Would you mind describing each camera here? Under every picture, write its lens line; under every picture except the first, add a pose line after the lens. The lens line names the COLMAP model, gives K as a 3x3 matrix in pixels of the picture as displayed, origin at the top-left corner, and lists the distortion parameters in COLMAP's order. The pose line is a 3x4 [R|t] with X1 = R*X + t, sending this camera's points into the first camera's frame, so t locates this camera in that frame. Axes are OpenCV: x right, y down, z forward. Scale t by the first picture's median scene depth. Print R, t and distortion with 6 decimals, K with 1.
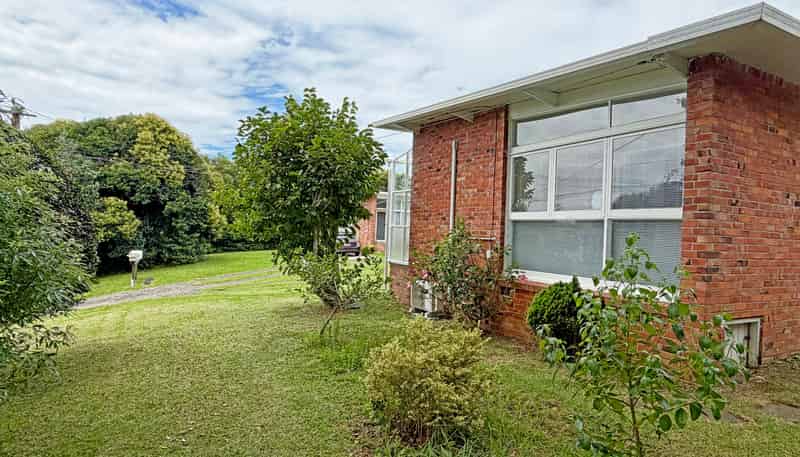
lens RADIAL K [[461.9, 0, 398.2], [0, 461.9, 228.7], [0, 0, 1]] dist [-0.000966, -0.000021]
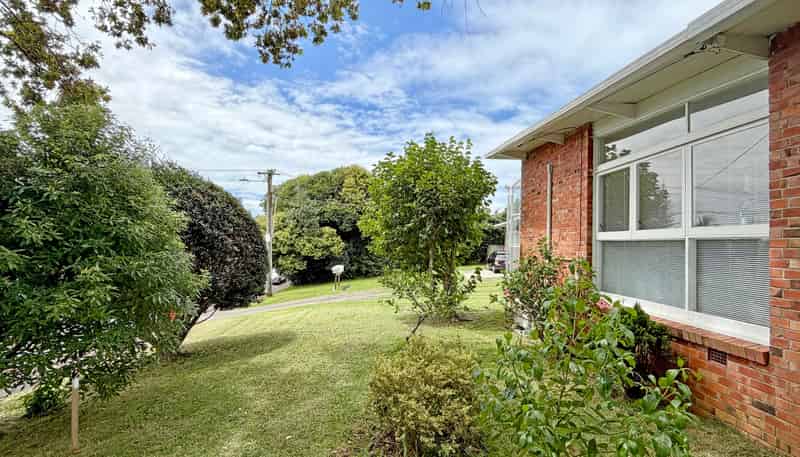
lens RADIAL K [[388.8, 0, 400.0], [0, 388.8, 228.5], [0, 0, 1]] dist [-0.001494, -0.000429]
pose [[0.899425, -0.027503, -0.436208, 0.202346], [0.005852, 0.998687, -0.050901, -0.004153], [0.437035, 0.043229, 0.898405, 0.081034]]
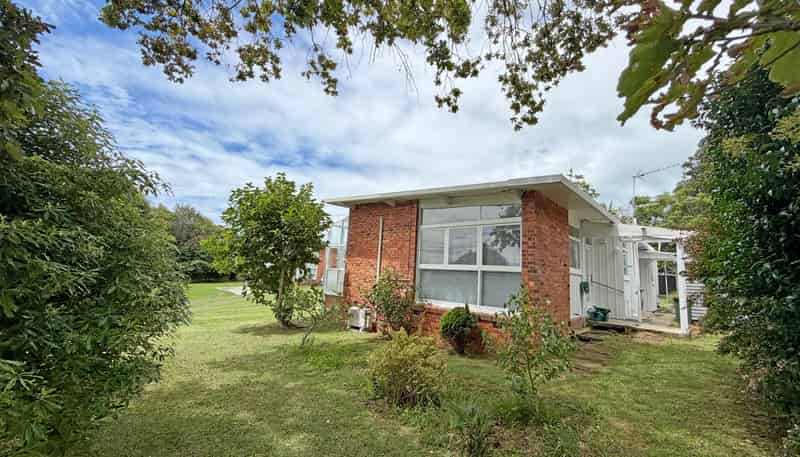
lens RADIAL K [[325.0, 0, 395.9], [0, 325.0, 228.4], [0, 0, 1]] dist [0.000777, -0.000345]
pose [[0.948296, 0.063762, 0.310915, -0.183653], [-0.025630, 0.991797, -0.125226, -0.011957], [-0.316349, 0.110782, 0.942152, -0.073199]]
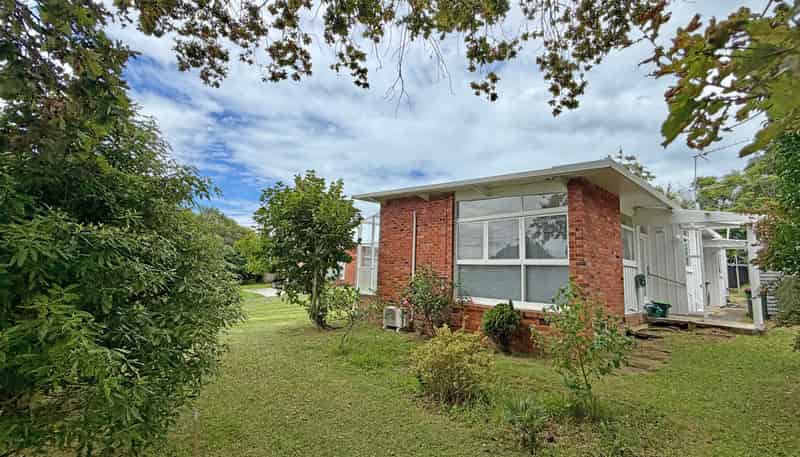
lens RADIAL K [[353.4, 0, 398.7], [0, 353.4, 226.4], [0, 0, 1]] dist [0.001698, 0.000053]
pose [[0.969424, 0.029269, 0.243642, -0.218878], [-0.000787, 0.993227, -0.116185, -0.006485], [-0.245392, 0.112441, 0.962881, -0.105281]]
